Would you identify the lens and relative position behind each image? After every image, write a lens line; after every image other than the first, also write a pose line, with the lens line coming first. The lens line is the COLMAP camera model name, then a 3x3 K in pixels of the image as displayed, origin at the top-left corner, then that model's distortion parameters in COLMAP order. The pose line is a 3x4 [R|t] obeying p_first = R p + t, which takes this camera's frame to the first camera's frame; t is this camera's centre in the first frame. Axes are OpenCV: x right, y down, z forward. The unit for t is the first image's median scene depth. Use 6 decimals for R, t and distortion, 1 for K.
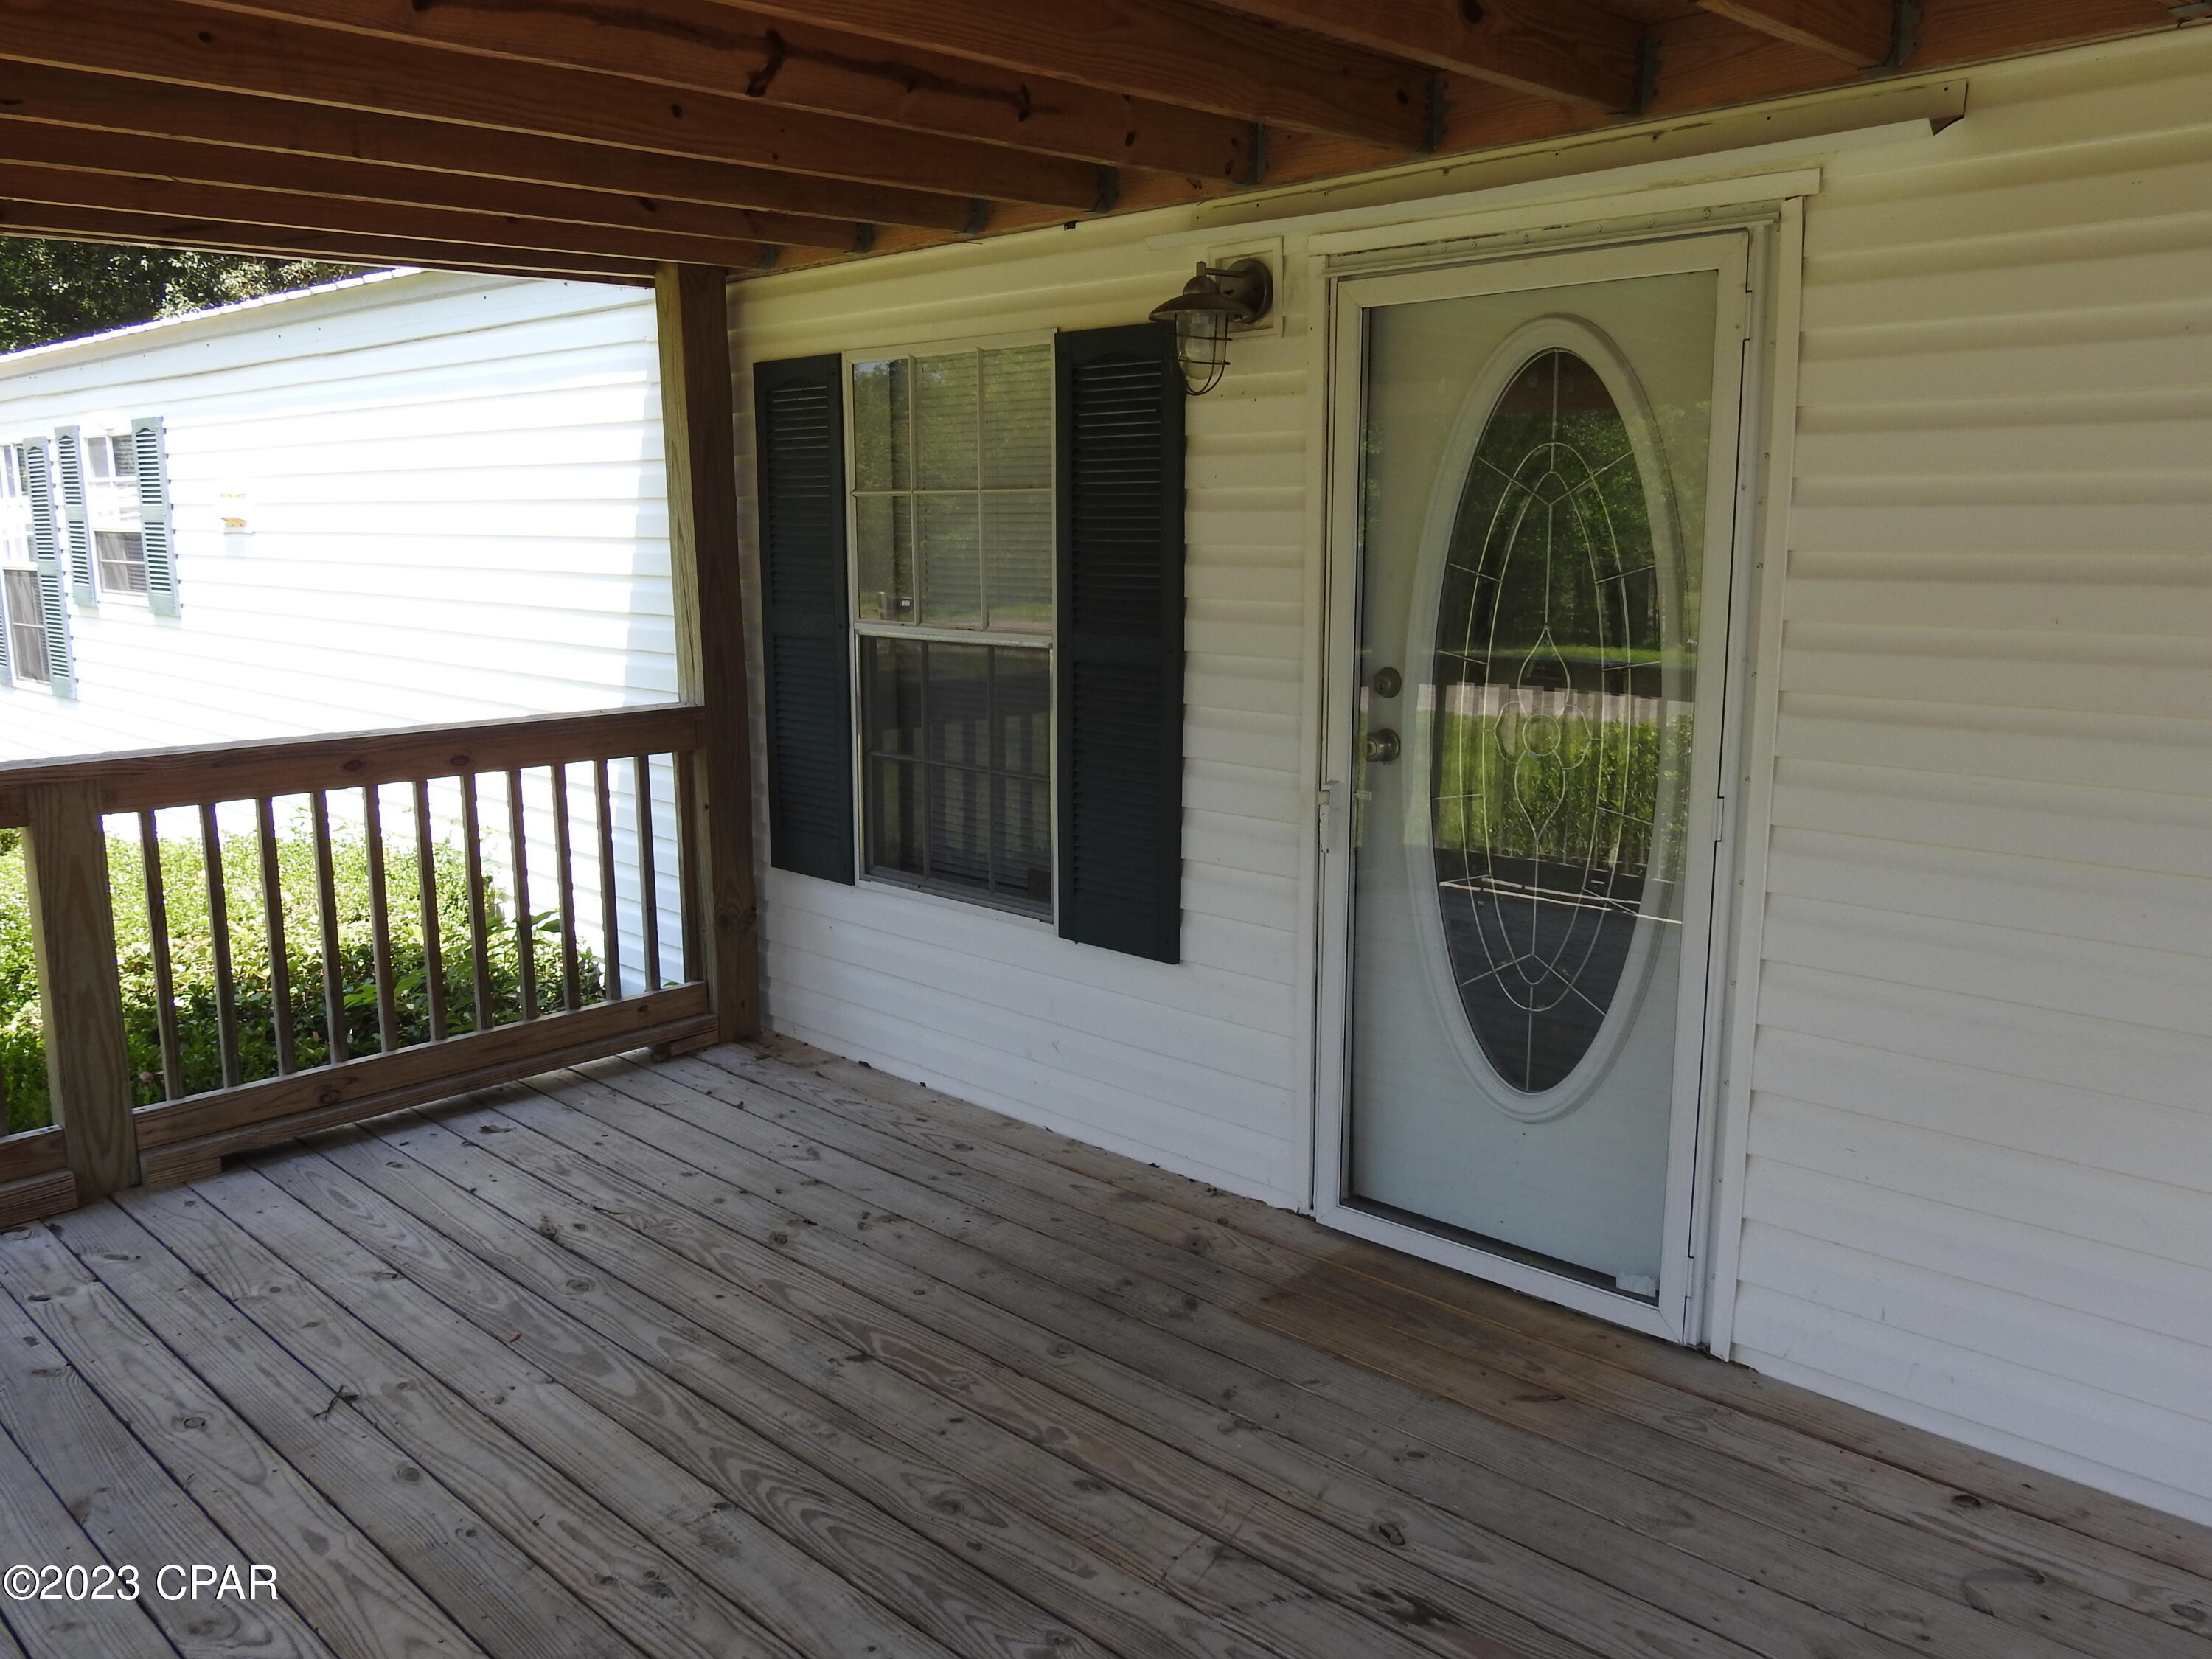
lens RADIAL K [[1751.4, 0, 1106.0], [0, 1751.4, 829.5], [0, 0, 1]] dist [0.003102, 0.003281]
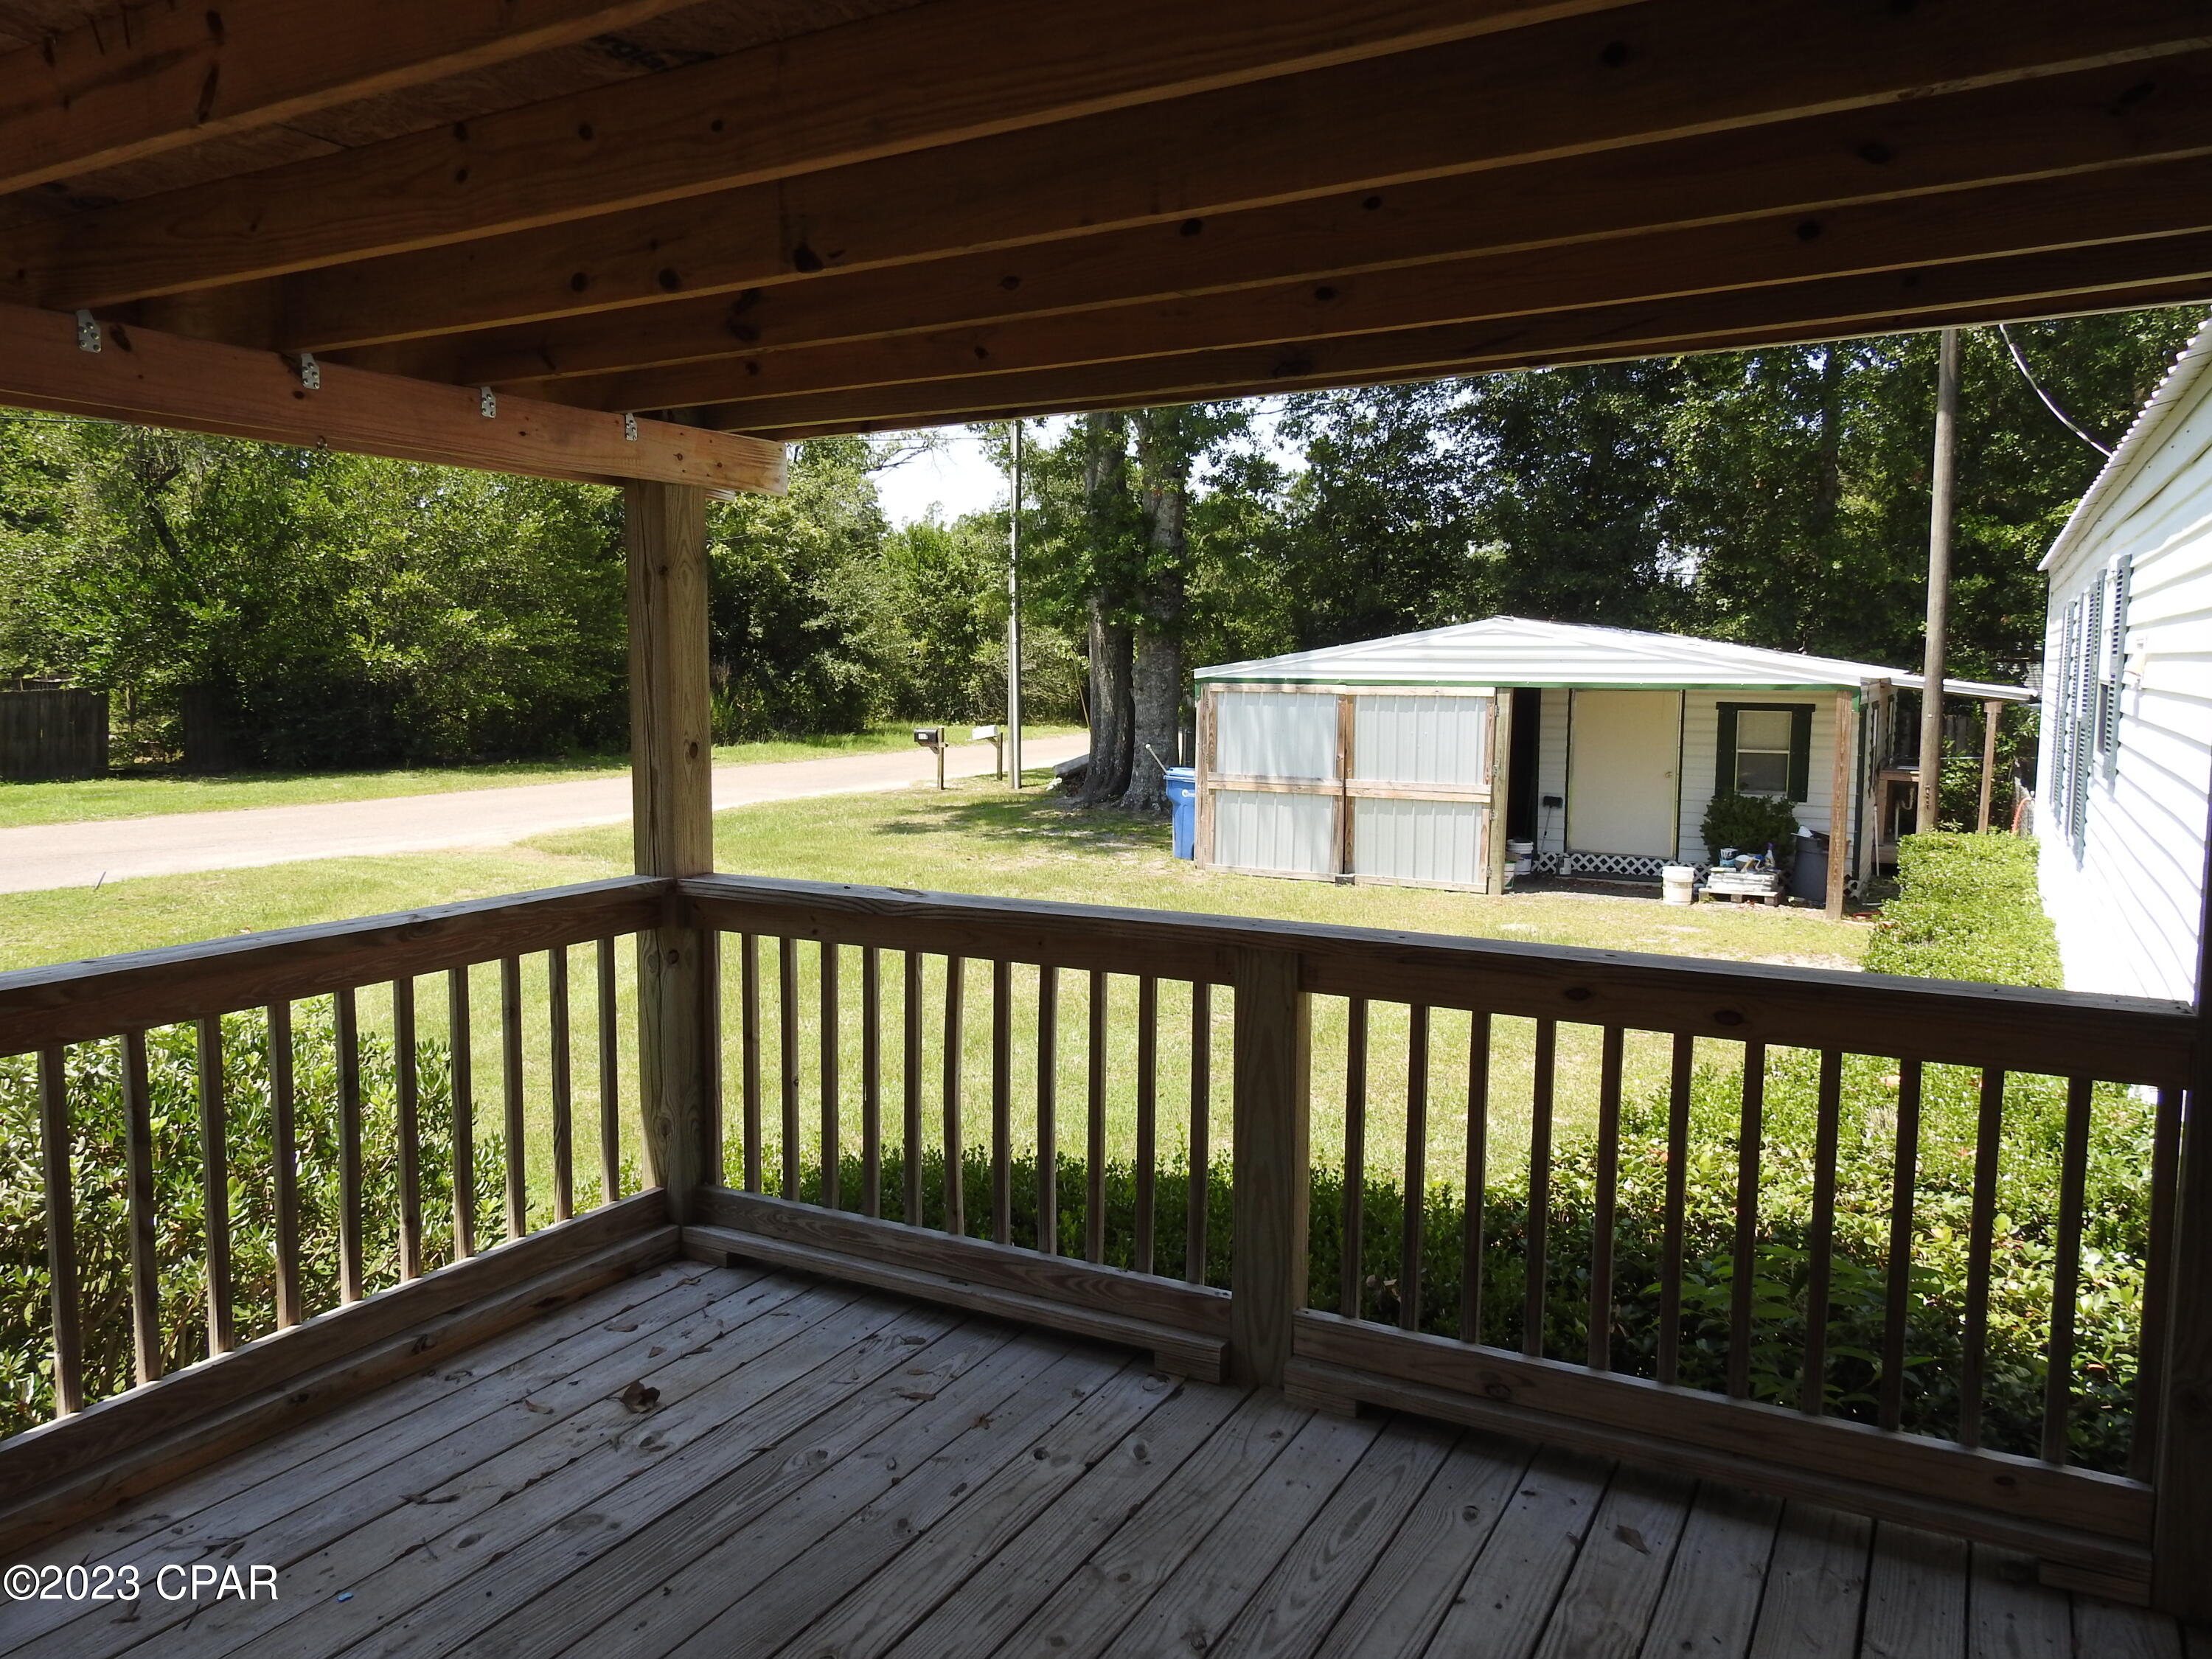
lens RADIAL K [[1583.1, 0, 1106.0], [0, 1583.1, 829.5], [0, 0, 1]] dist [-0.003424, 0.003170]
pose [[0.267896, 0.105306, -0.957675, 0.187317], [-0.179947, 0.981986, 0.057641, -0.115865], [0.946494, 0.156889, 0.282020, 0.609478]]
